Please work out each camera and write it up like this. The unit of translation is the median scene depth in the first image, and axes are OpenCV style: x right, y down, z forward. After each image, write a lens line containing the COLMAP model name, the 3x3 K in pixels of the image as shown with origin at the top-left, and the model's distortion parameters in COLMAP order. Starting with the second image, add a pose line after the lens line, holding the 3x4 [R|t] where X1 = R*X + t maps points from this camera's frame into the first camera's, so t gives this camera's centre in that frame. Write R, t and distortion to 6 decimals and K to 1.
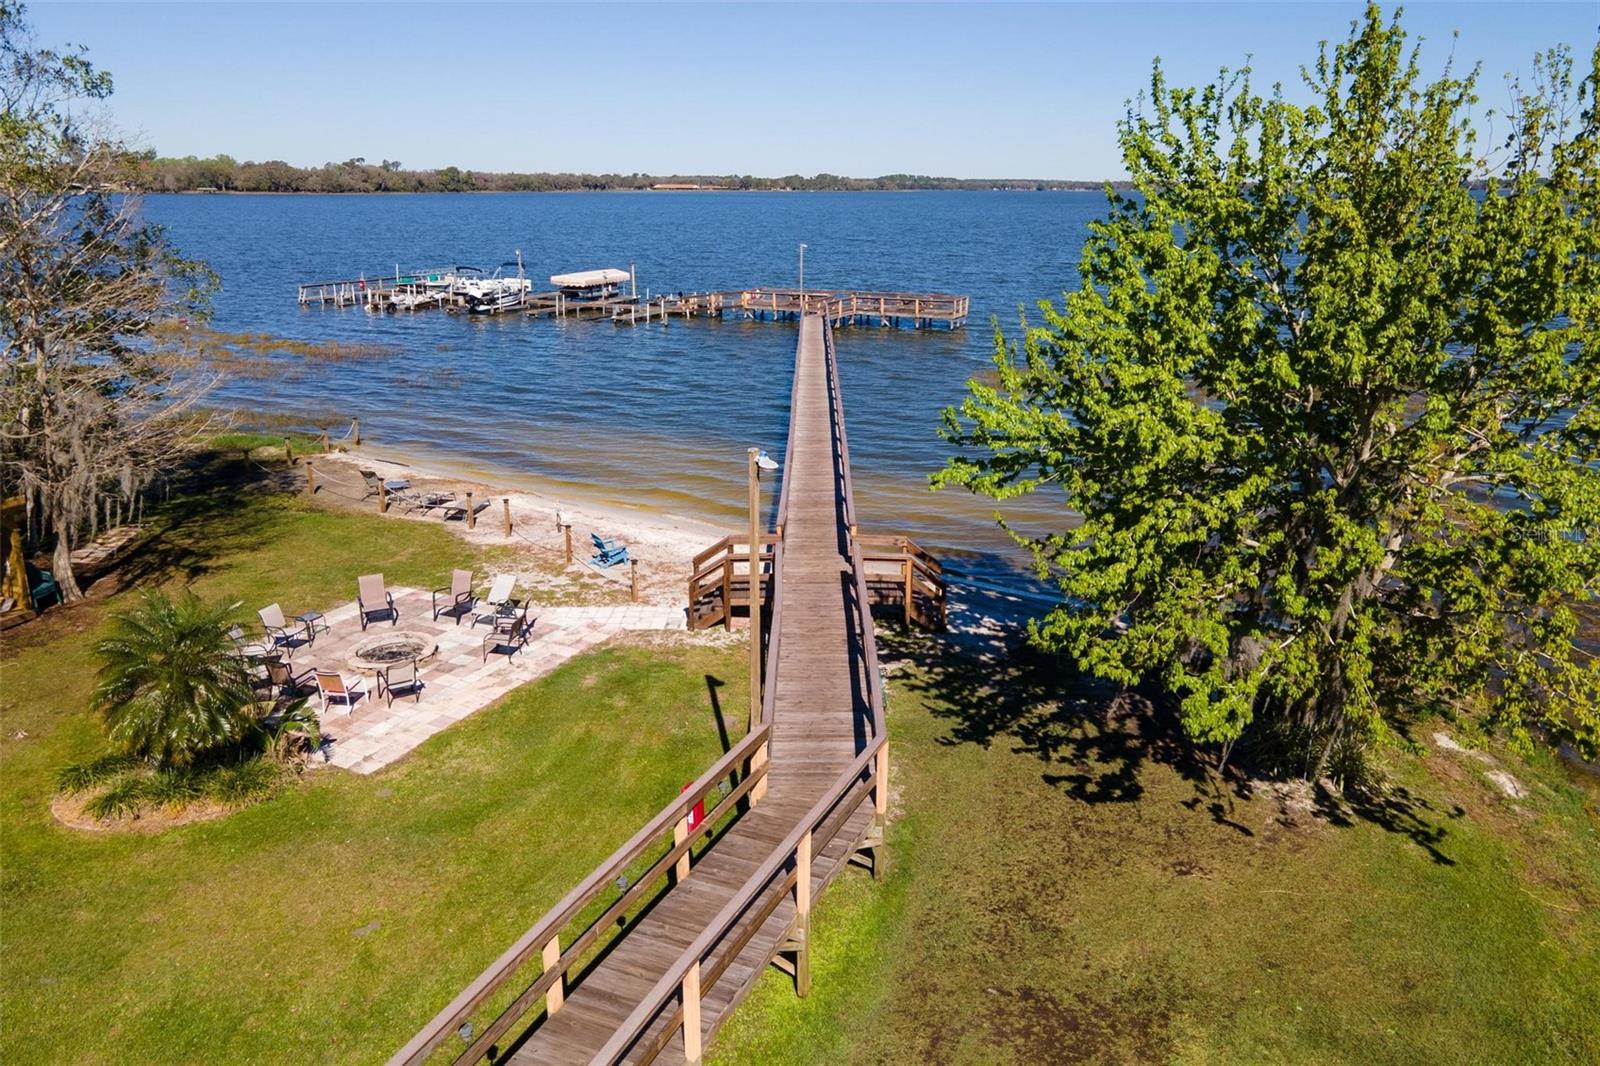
lens RADIAL K [[1170.2, 0, 818.3], [0, 1170.2, 493.4], [0, 0, 1]] dist [0.010762, 0.081948]
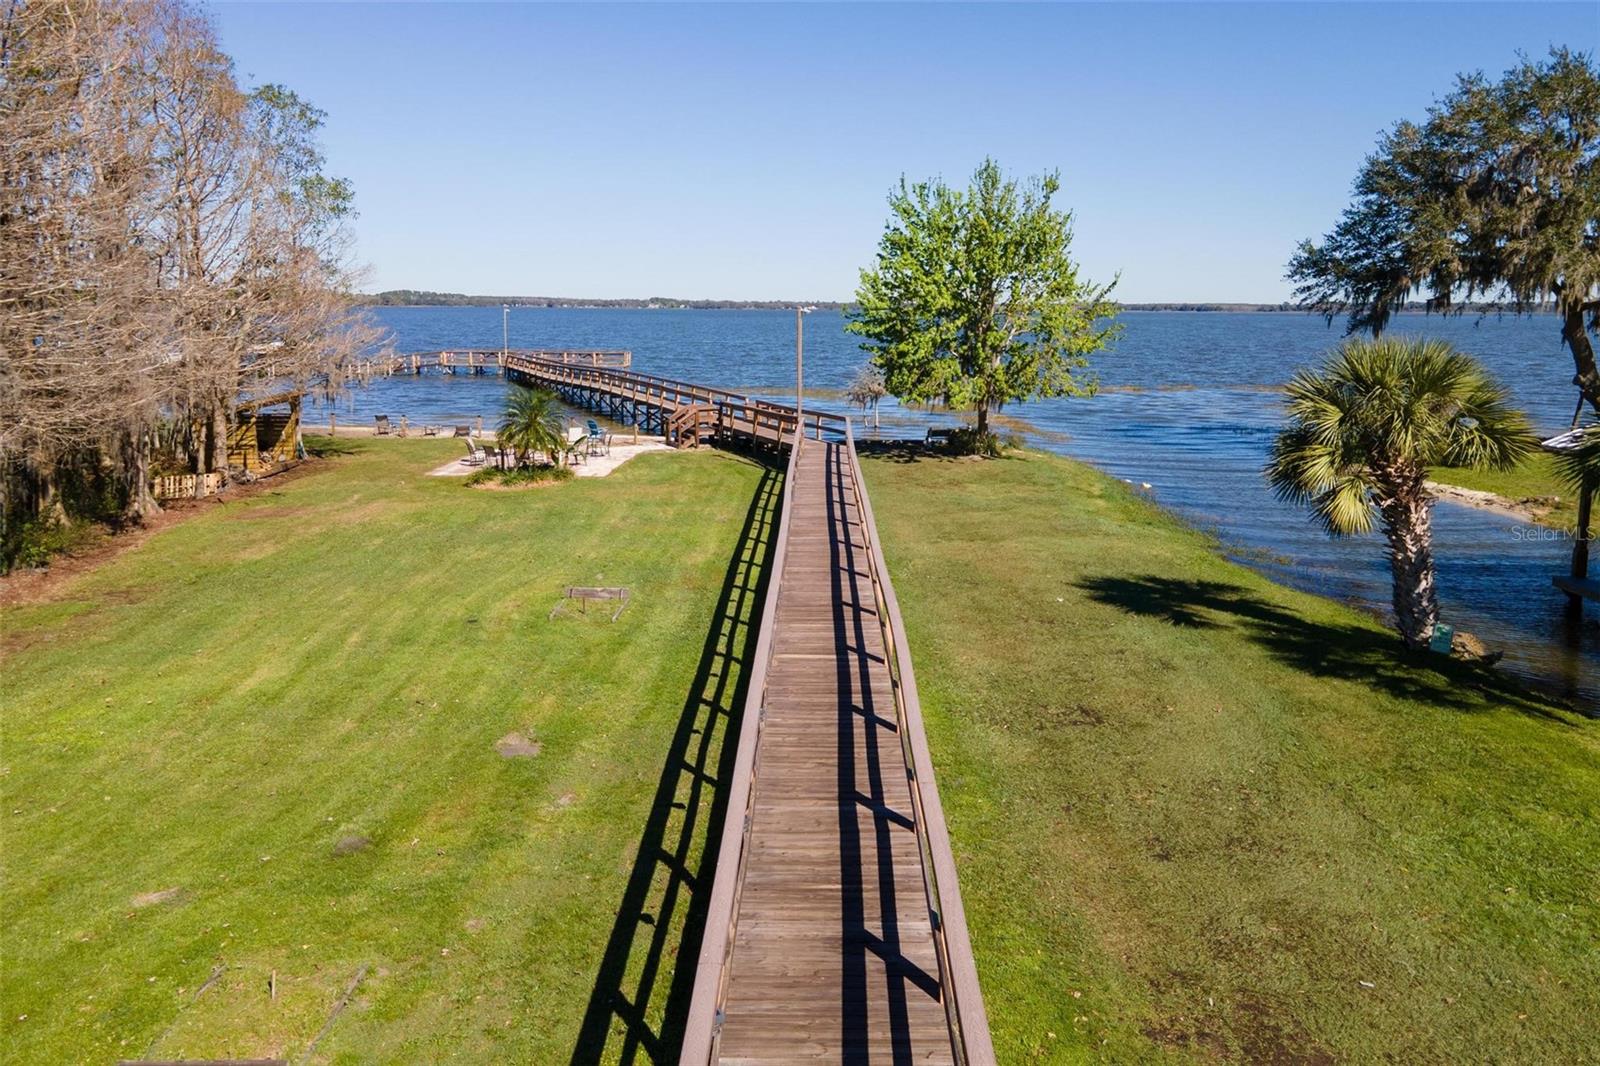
lens RADIAL K [[1170.2, 0, 818.3], [0, 1170.2, 493.4], [0, 0, 1]] dist [0.010762, 0.081948]
pose [[0.919585, -0.060061, 0.388274, -0.956954], [0.096835, 0.992408, -0.075831, 0.526876], [-0.380772, 0.107331, 0.918419, -1.265862]]
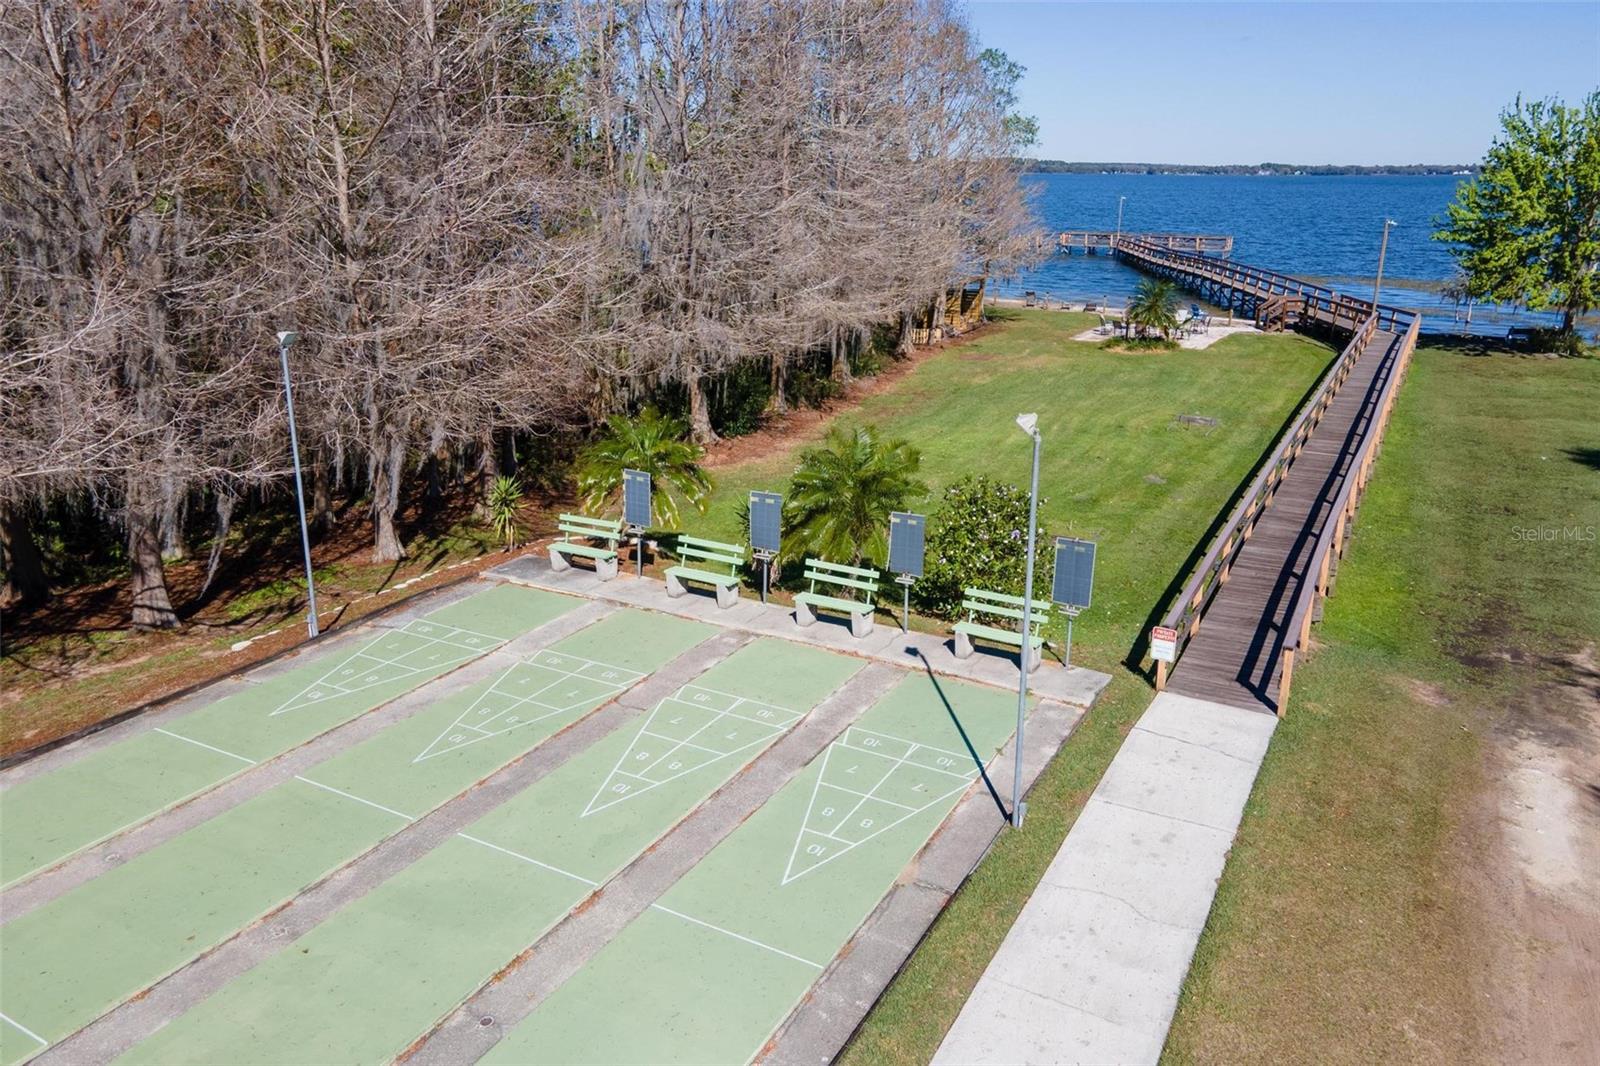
lens RADIAL K [[1170.2, 0, 818.3], [0, 1170.2, 493.4], [0, 0, 1]] dist [0.010762, 0.081948]
pose [[0.996421, 0.029610, -0.079177, -1.194486], [-0.028501, 0.999480, 0.015097, 0.636784], [0.079583, -0.012787, 0.996746, -2.132697]]
